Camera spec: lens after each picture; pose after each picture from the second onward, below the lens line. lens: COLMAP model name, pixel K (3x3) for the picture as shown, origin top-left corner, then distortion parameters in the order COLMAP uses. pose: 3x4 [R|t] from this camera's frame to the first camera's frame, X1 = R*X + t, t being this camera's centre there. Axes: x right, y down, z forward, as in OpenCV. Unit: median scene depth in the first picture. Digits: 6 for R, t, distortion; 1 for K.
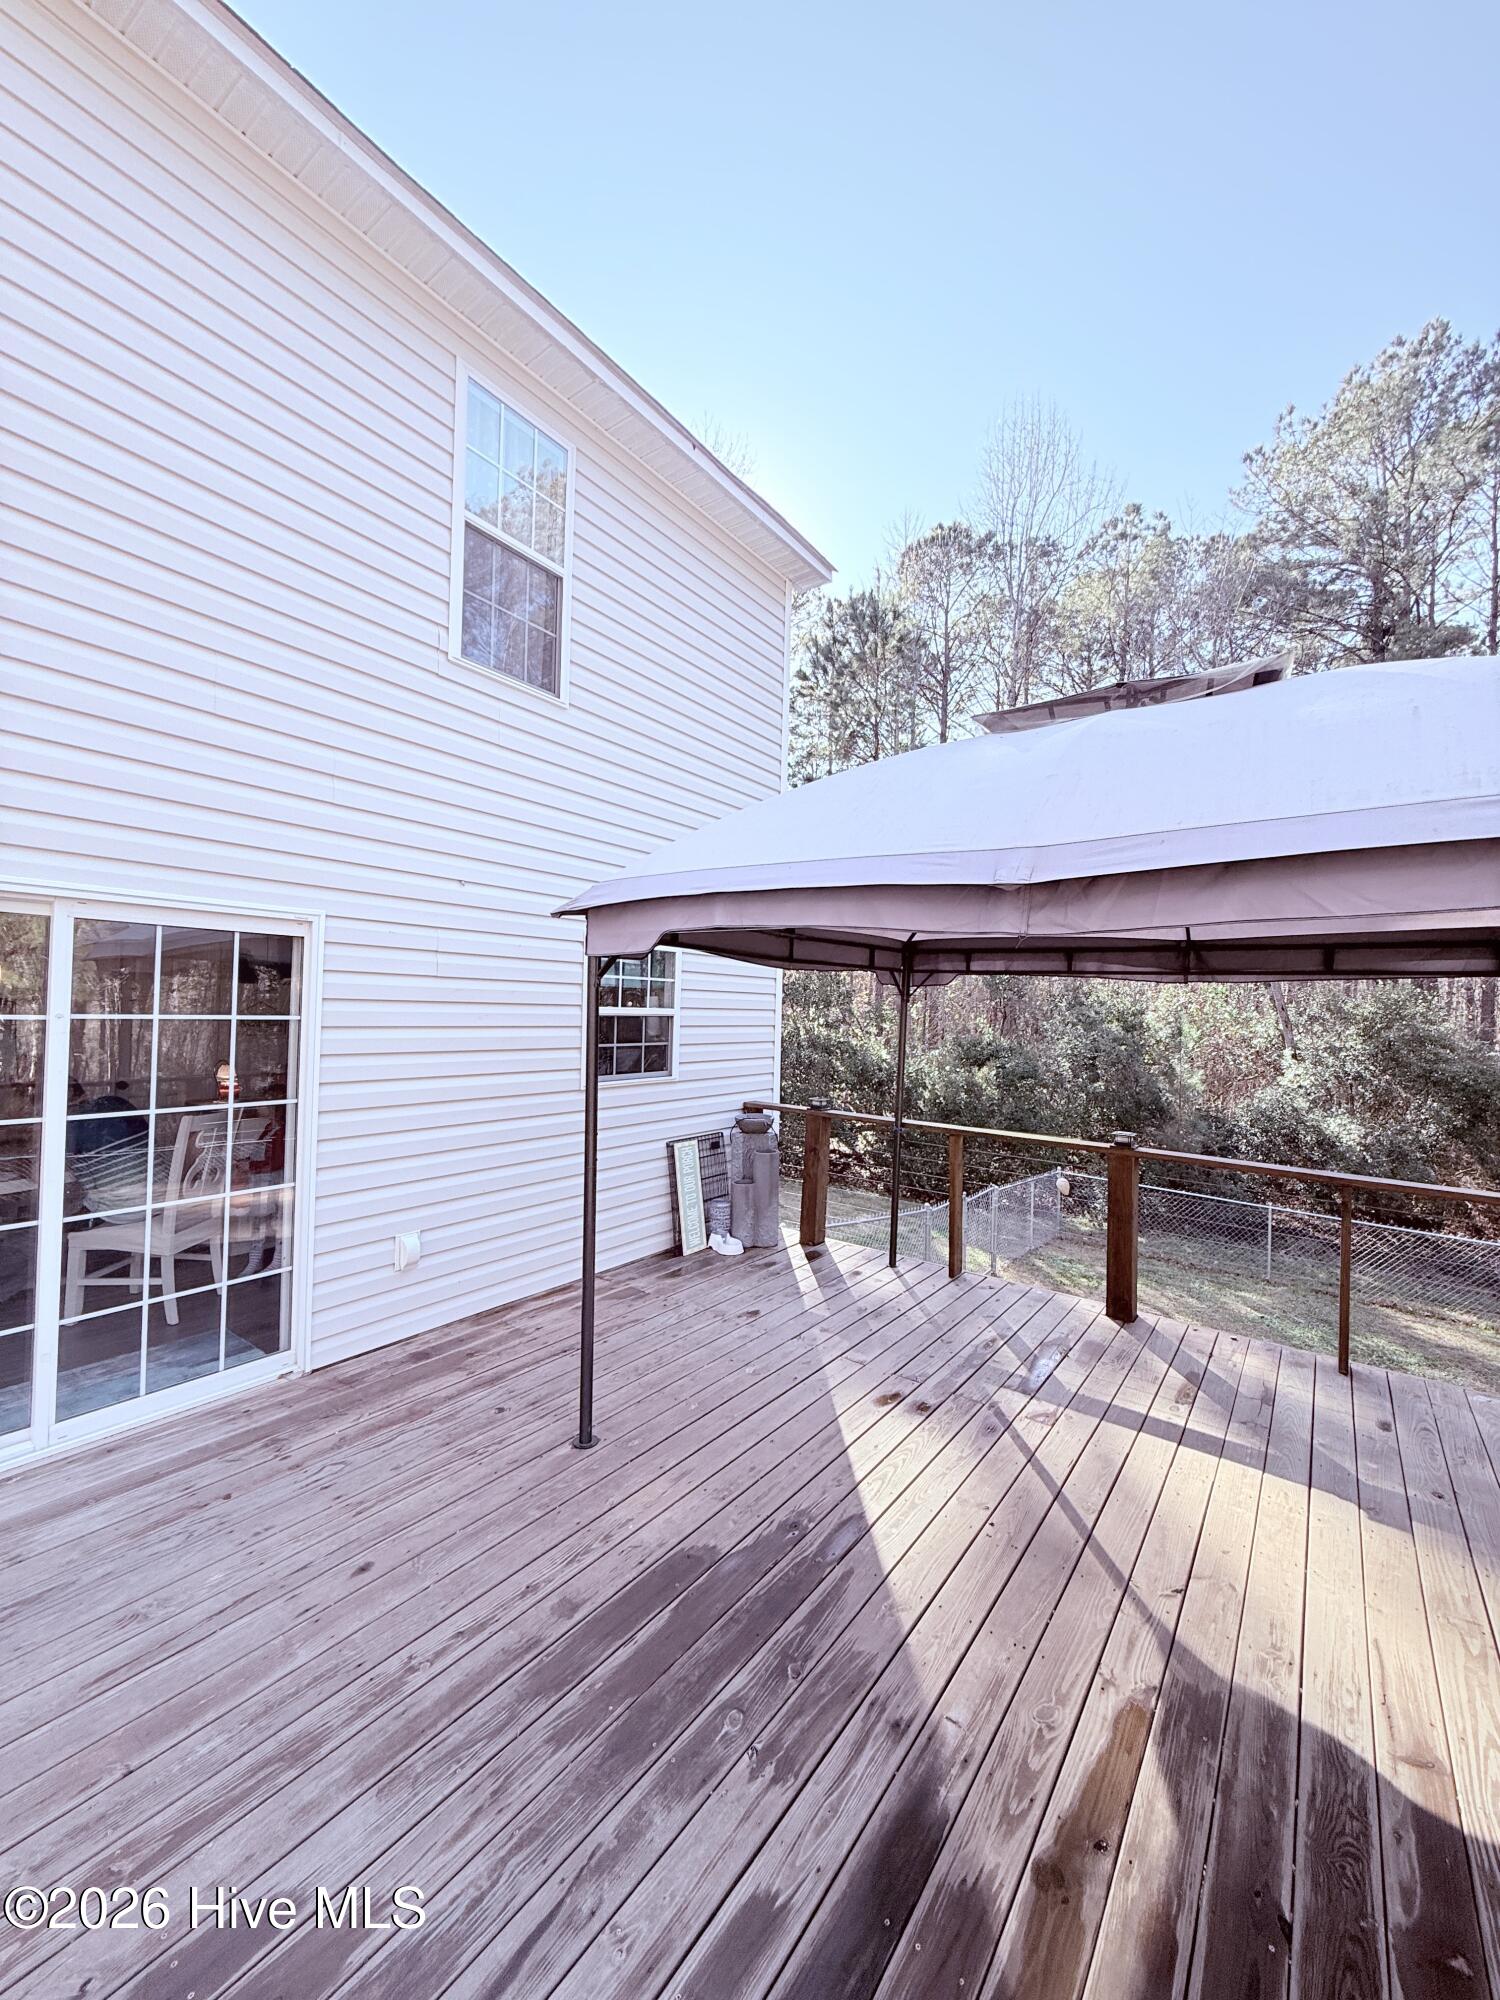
lens RADIAL K [[793.1, 0, 746.7], [0, 793.1, 997.2], [0, 0, 1]] dist [0.001736, 0.000793]
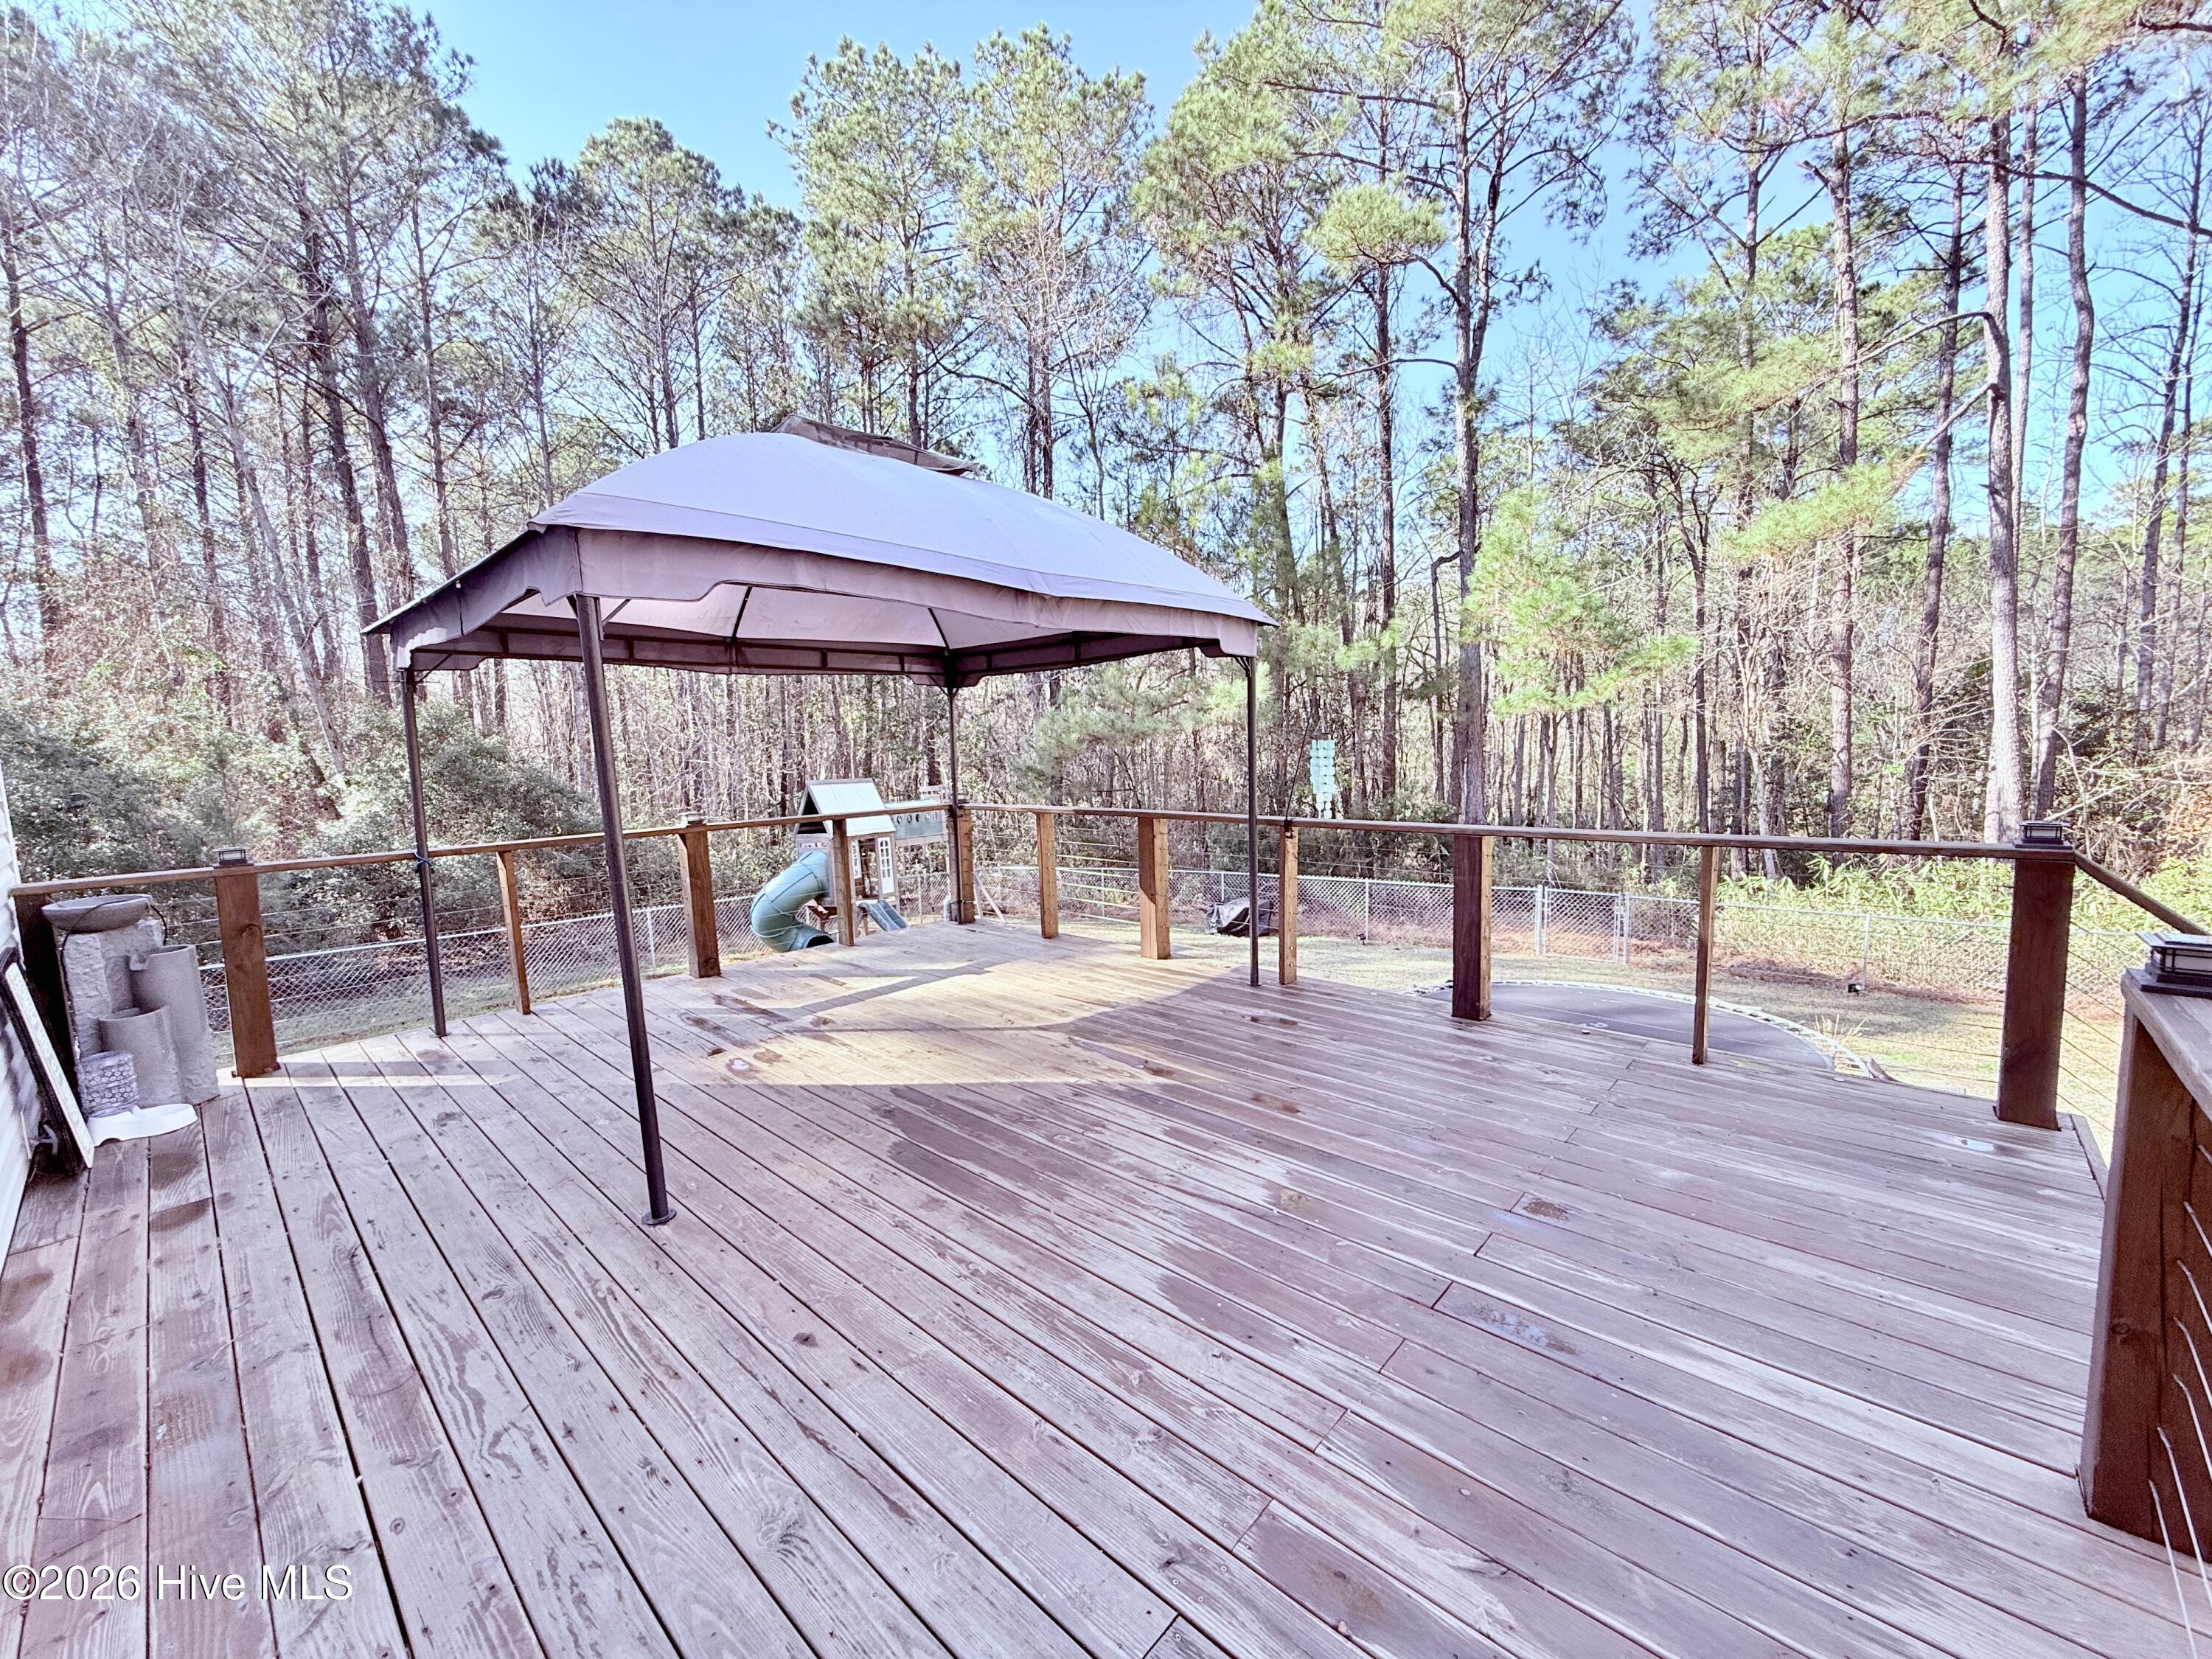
lens RADIAL K [[877.1, 0, 1105.3], [0, 877.1, 828.1], [0, 0, 1]] dist [0.001736, 0.000793]
pose [[0.106668, -0.139819, 0.984415, -1.086032], [0.015258, 0.990177, 0.138984, 0.056014], [-0.994178, 0.000195, 0.107753, 0.499393]]
